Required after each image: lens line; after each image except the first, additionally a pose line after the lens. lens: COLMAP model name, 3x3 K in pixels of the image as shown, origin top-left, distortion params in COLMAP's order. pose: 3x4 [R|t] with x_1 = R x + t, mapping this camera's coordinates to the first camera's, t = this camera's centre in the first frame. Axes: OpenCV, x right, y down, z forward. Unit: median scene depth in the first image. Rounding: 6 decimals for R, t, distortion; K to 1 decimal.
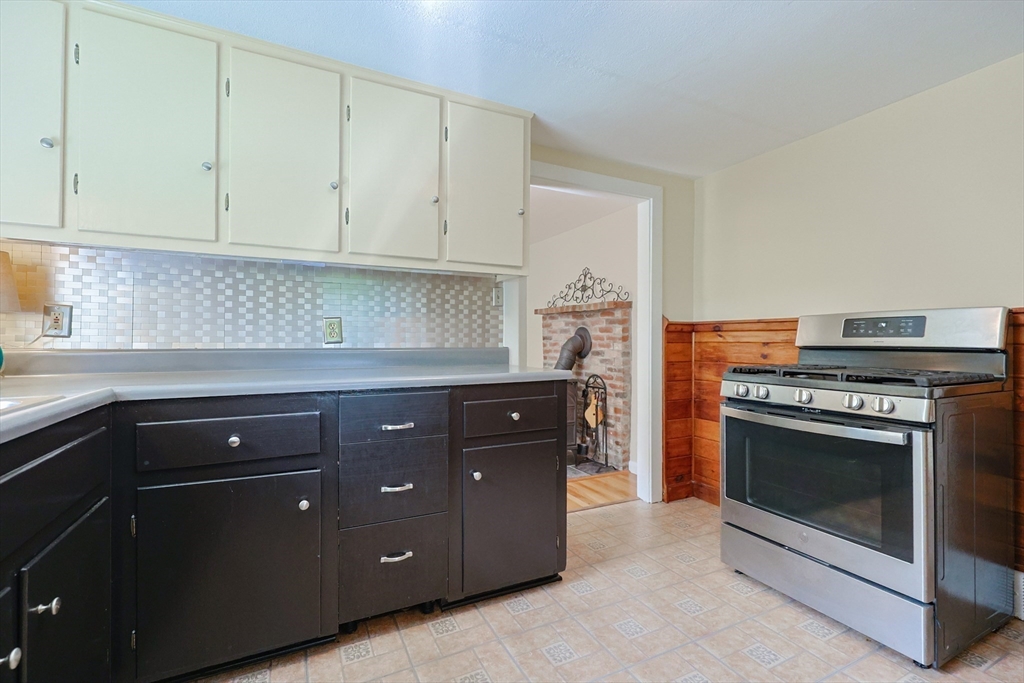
lens RADIAL K [[472.1, 0, 511.8], [0, 472.1, 335.4], [0, 0, 1]] dist [0.033510, 0.000094]
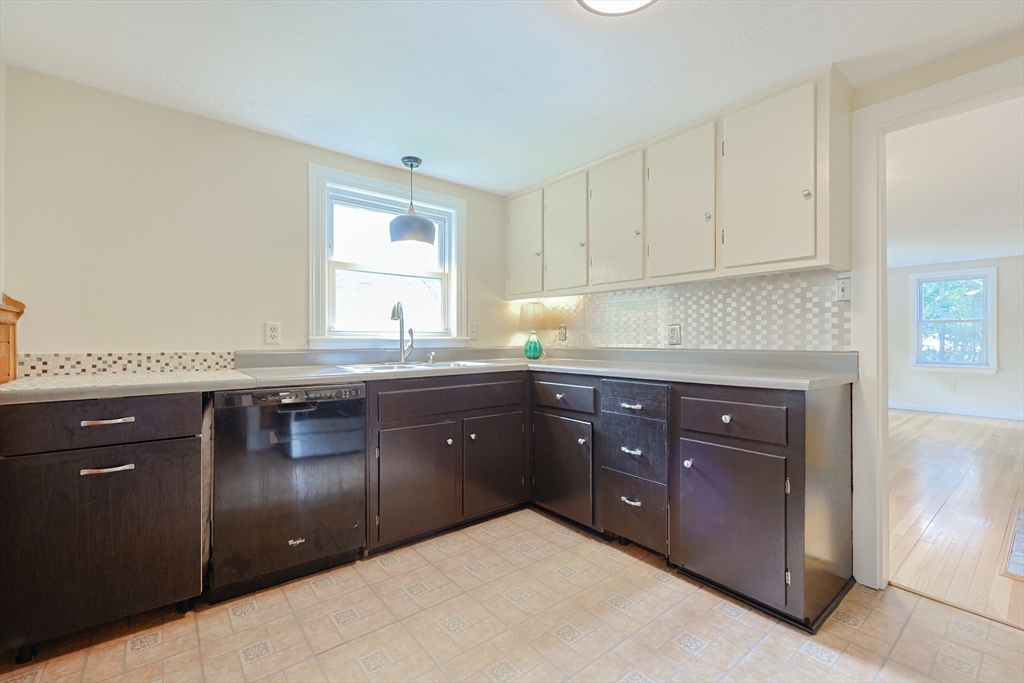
lens RADIAL K [[427.9, 0, 512.0], [0, 427.9, 341.5], [0, 0, 1]] dist [-0.000591, 0.000015]
pose [[0.211049, -0.001729, -0.977474, 0.696242], [0.007339, 0.999973, -0.000184, 0.005761], [0.977448, -0.007135, 0.211056, 0.332562]]
